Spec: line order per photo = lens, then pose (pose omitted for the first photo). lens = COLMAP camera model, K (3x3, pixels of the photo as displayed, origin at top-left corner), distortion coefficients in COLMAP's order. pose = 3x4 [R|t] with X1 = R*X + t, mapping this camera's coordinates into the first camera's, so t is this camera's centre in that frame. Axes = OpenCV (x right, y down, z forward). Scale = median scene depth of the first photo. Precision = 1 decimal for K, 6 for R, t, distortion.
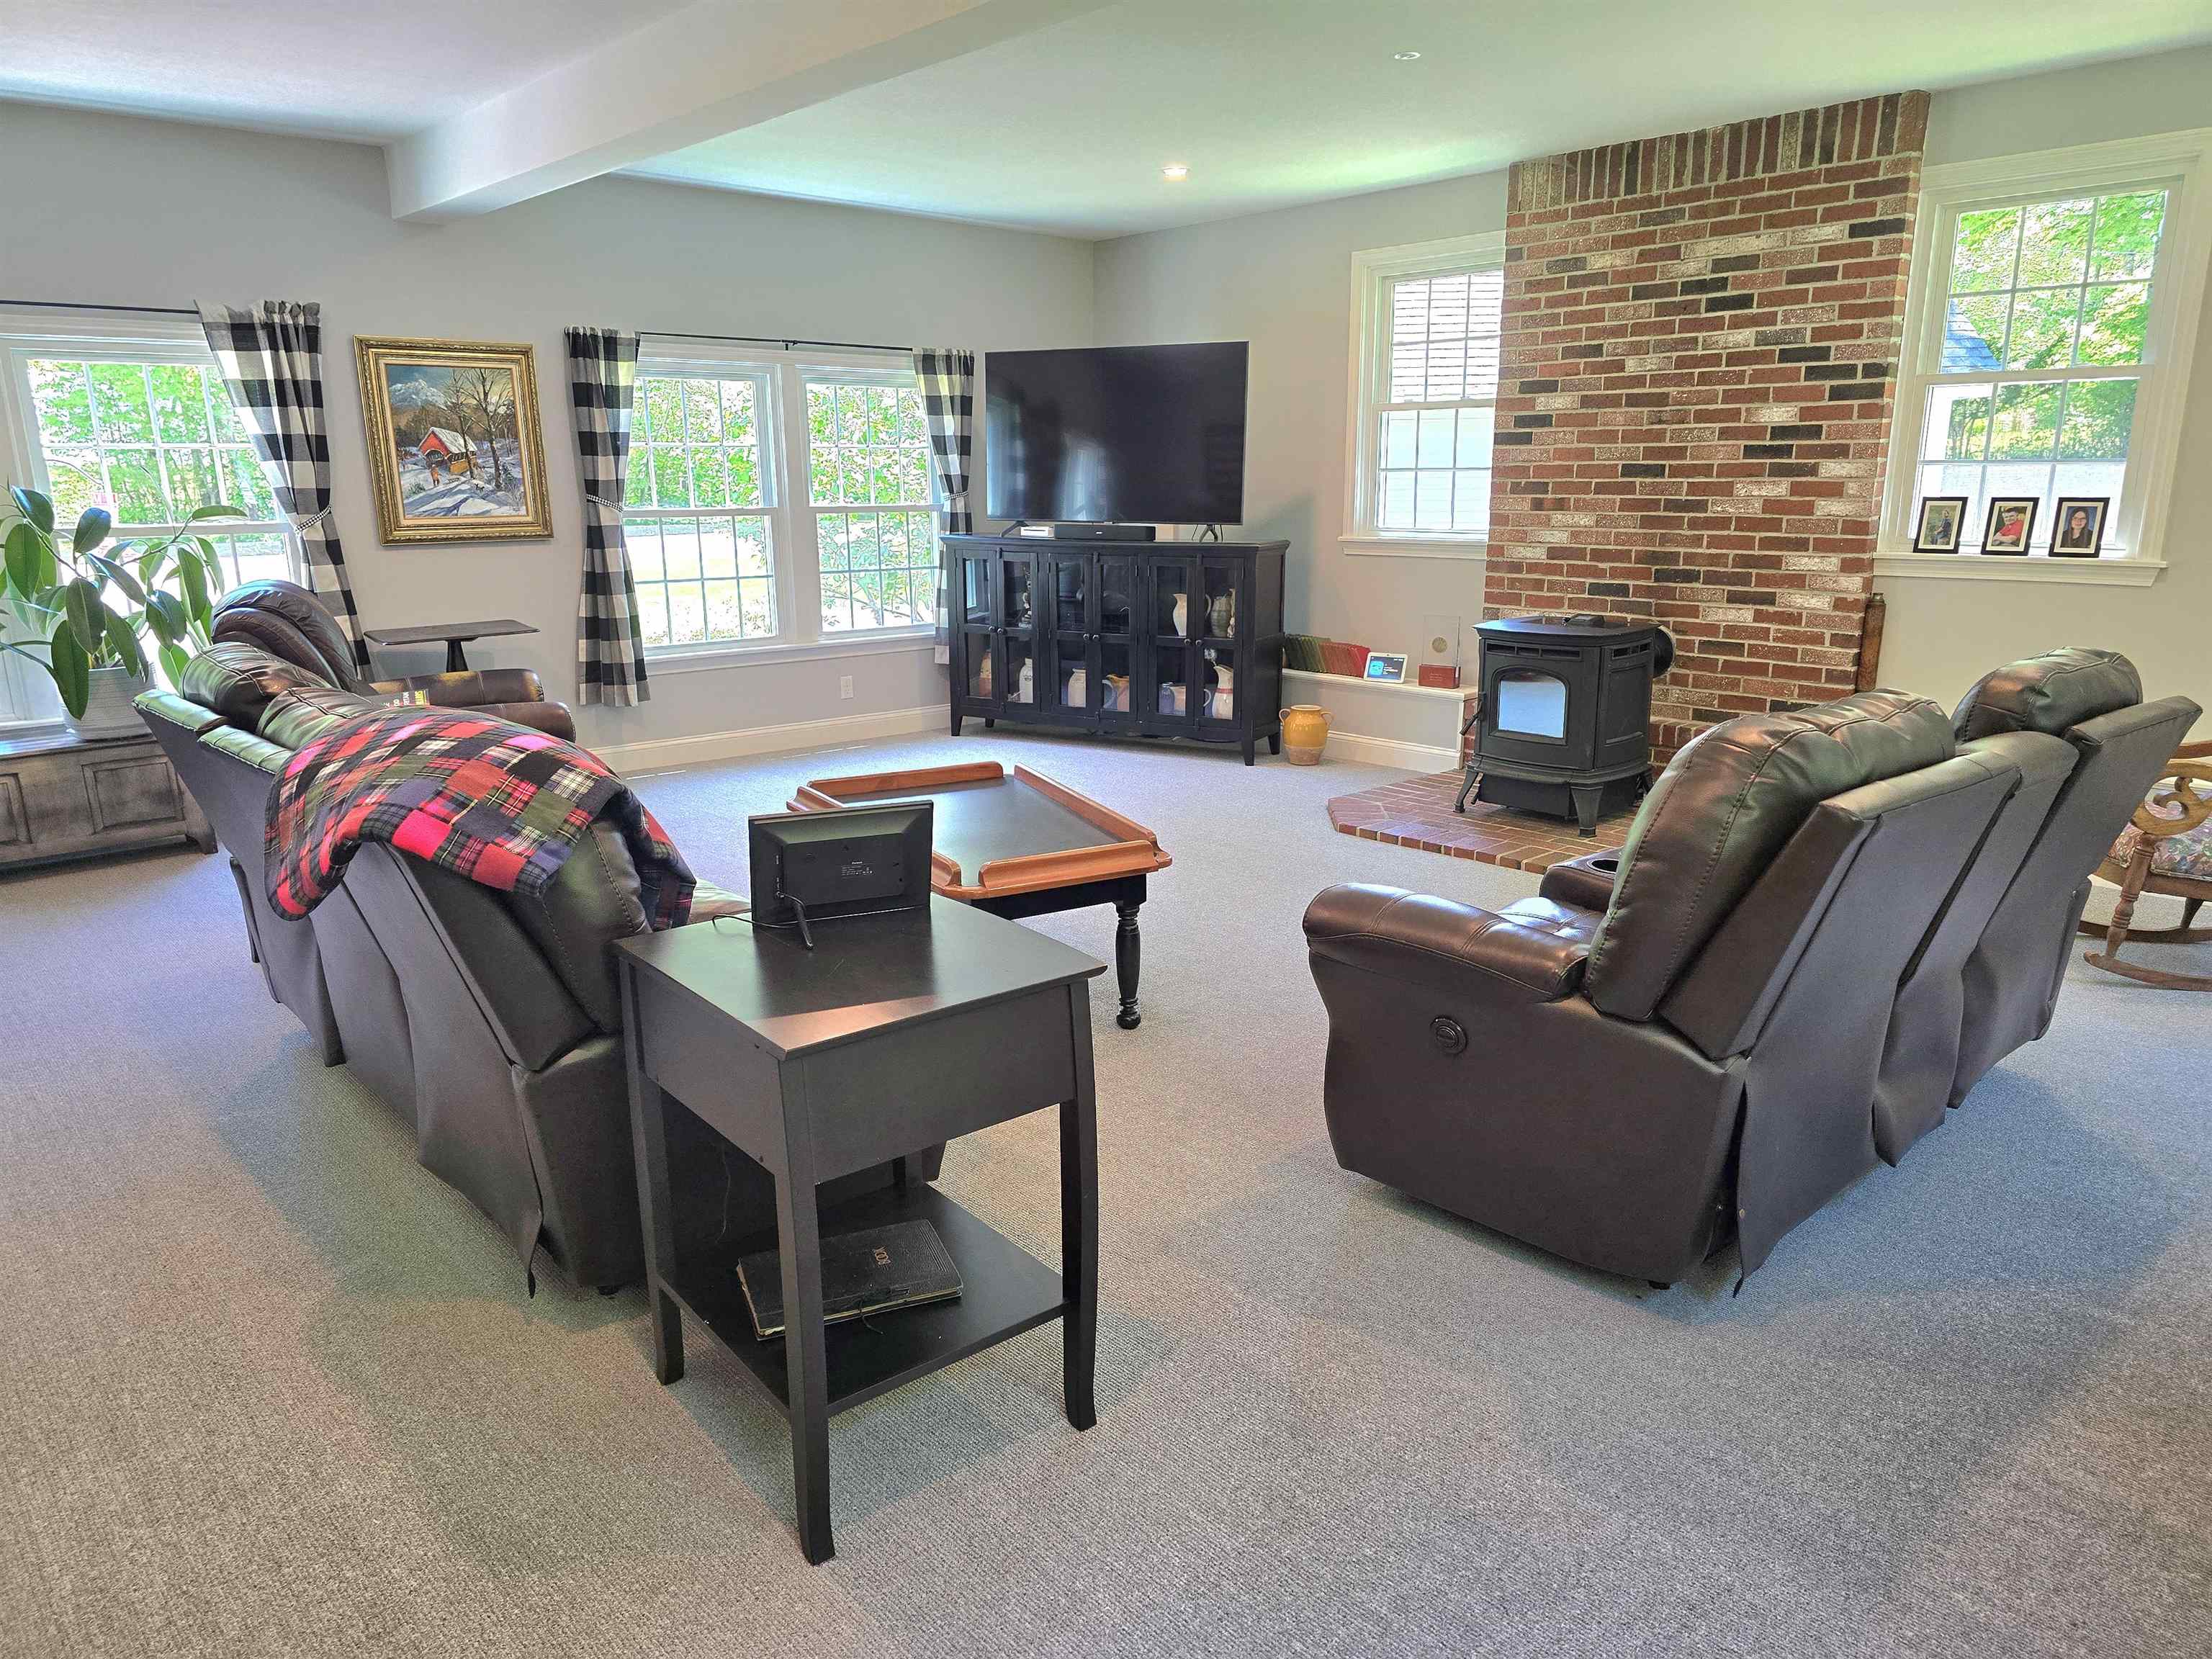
lens RADIAL K [[1487.4, 0, 1106.2], [0, 1487.4, 835.3], [0, 0, 1]] dist [0.007117, -0.000760]
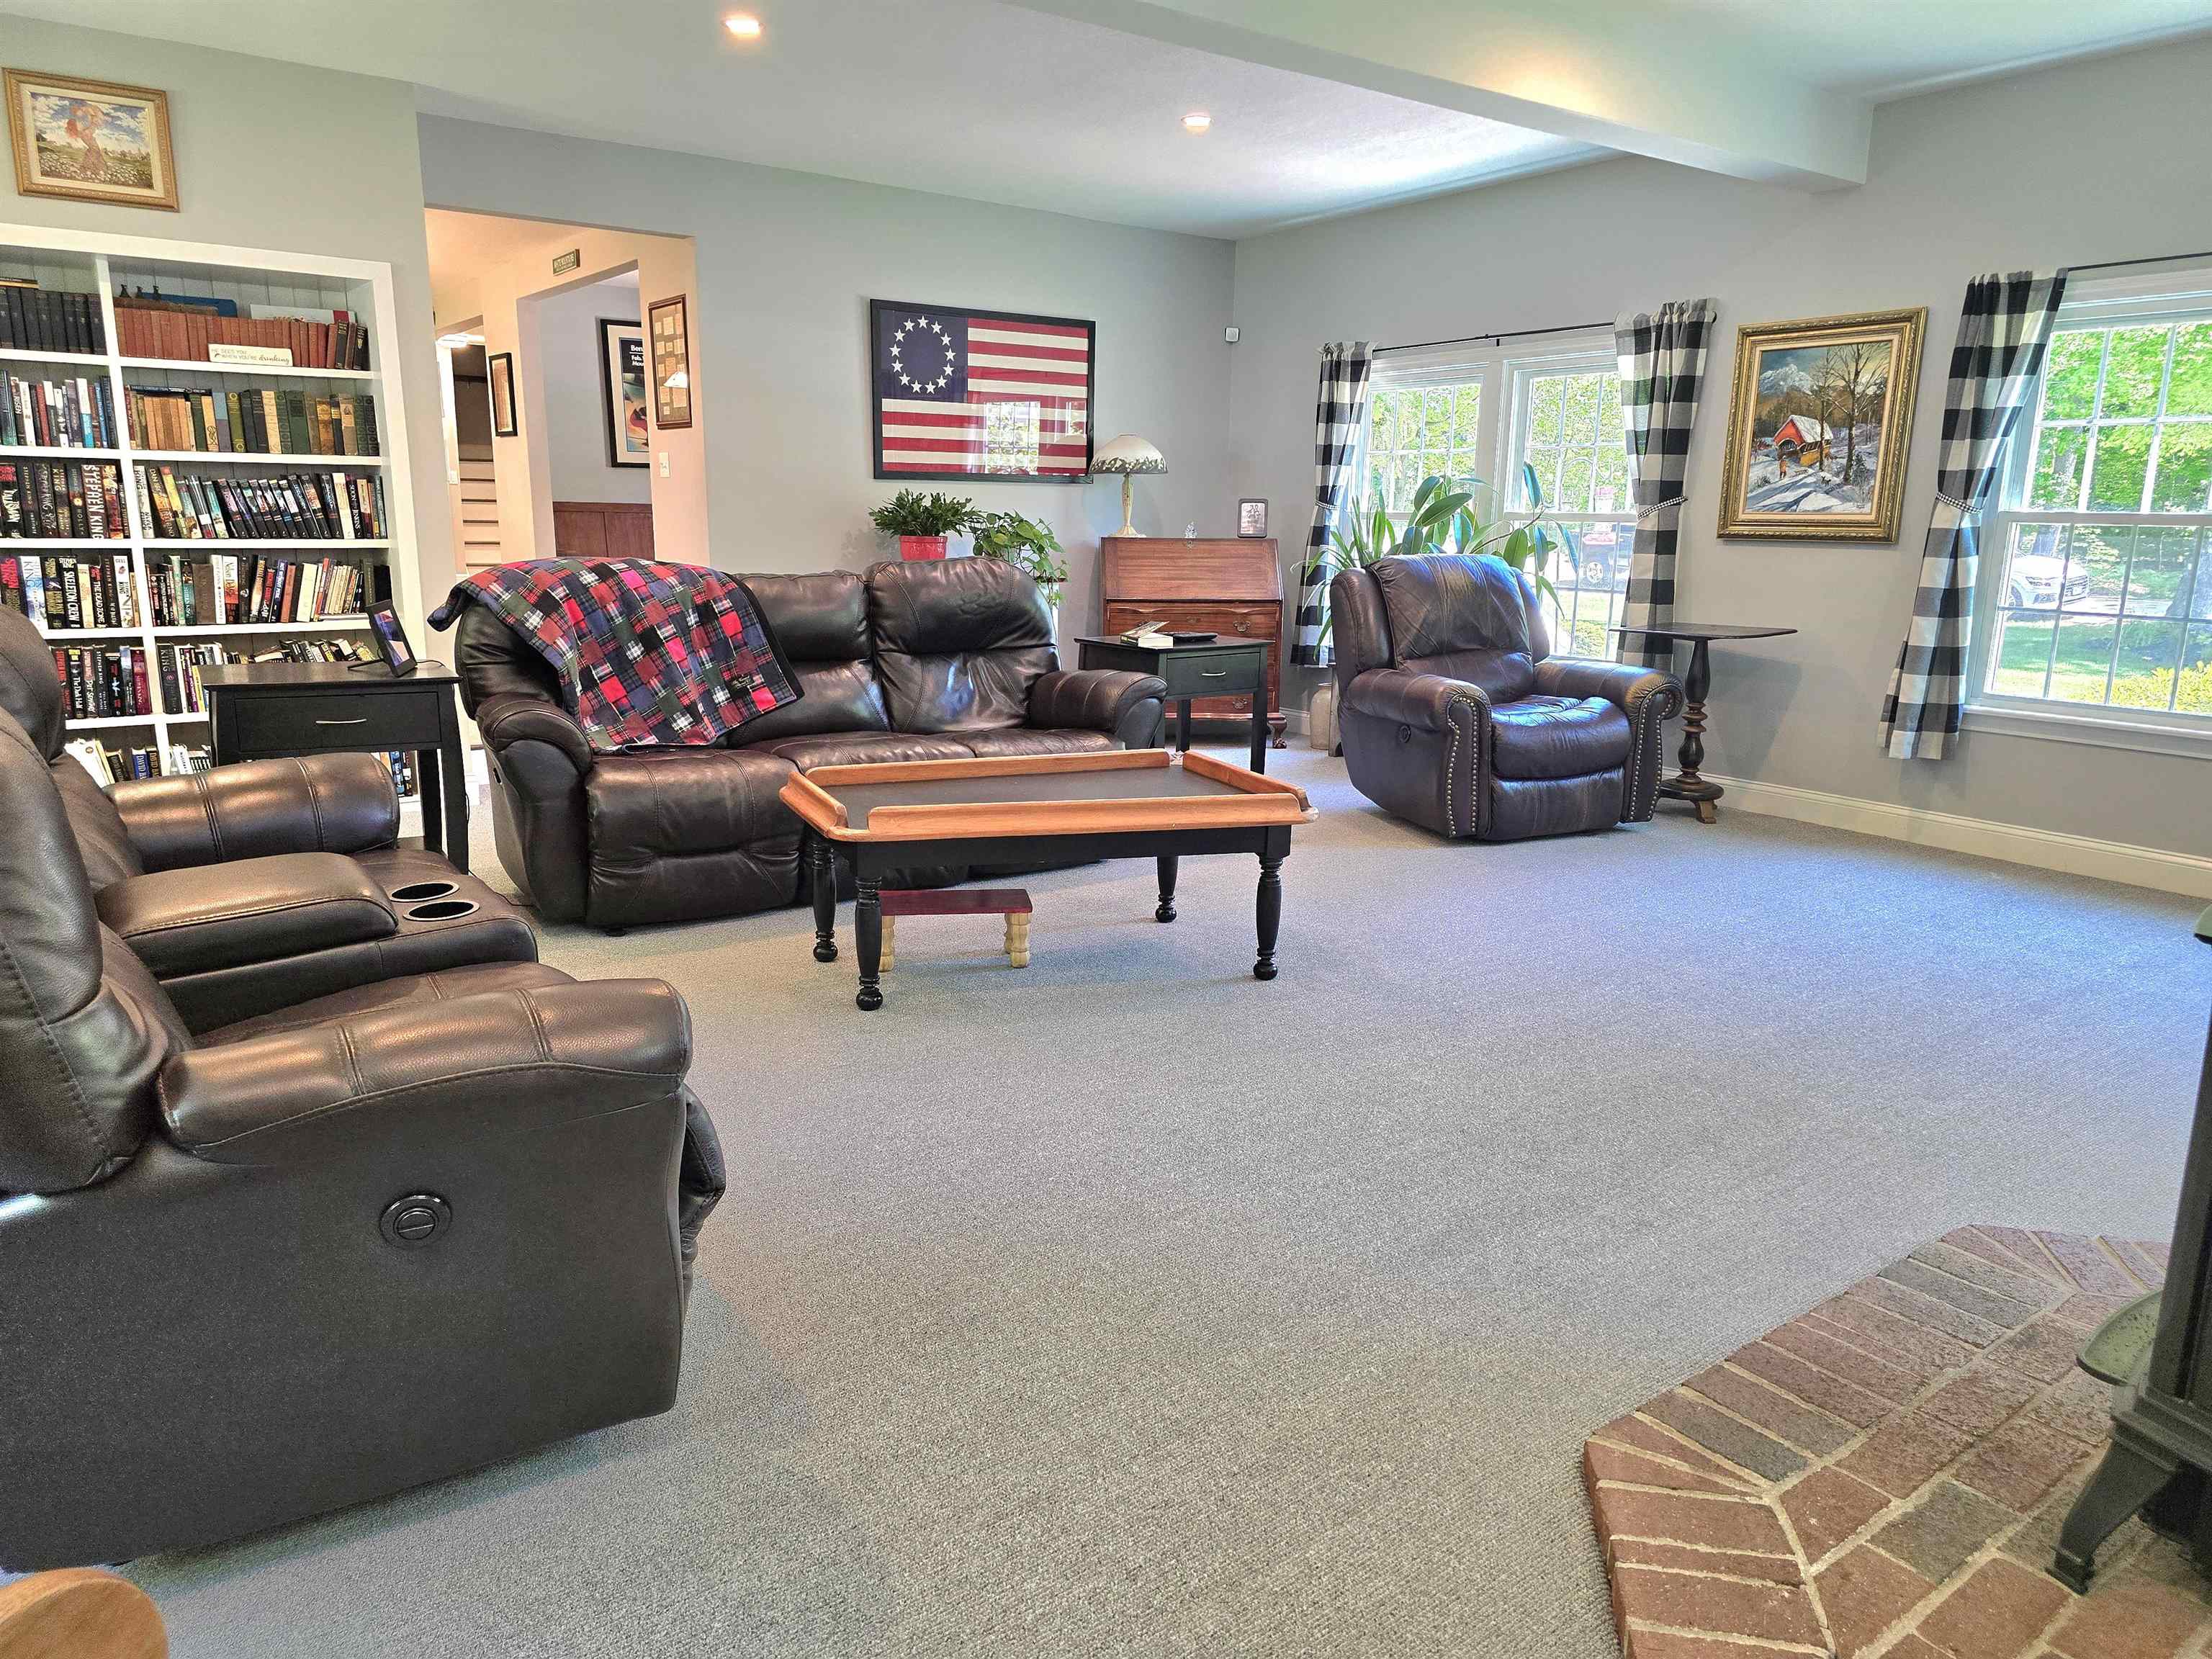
lens RADIAL K [[1487.4, 0, 1106.0], [0, 1487.4, 832.5], [0, 0, 1]] dist [0.007117, -0.000760]
pose [[-0.117608, 0.230887, -0.965846, 0.538784], [-0.235378, 0.938400, 0.252988, -0.162542], [0.964762, 0.257093, -0.056018, 0.699070]]
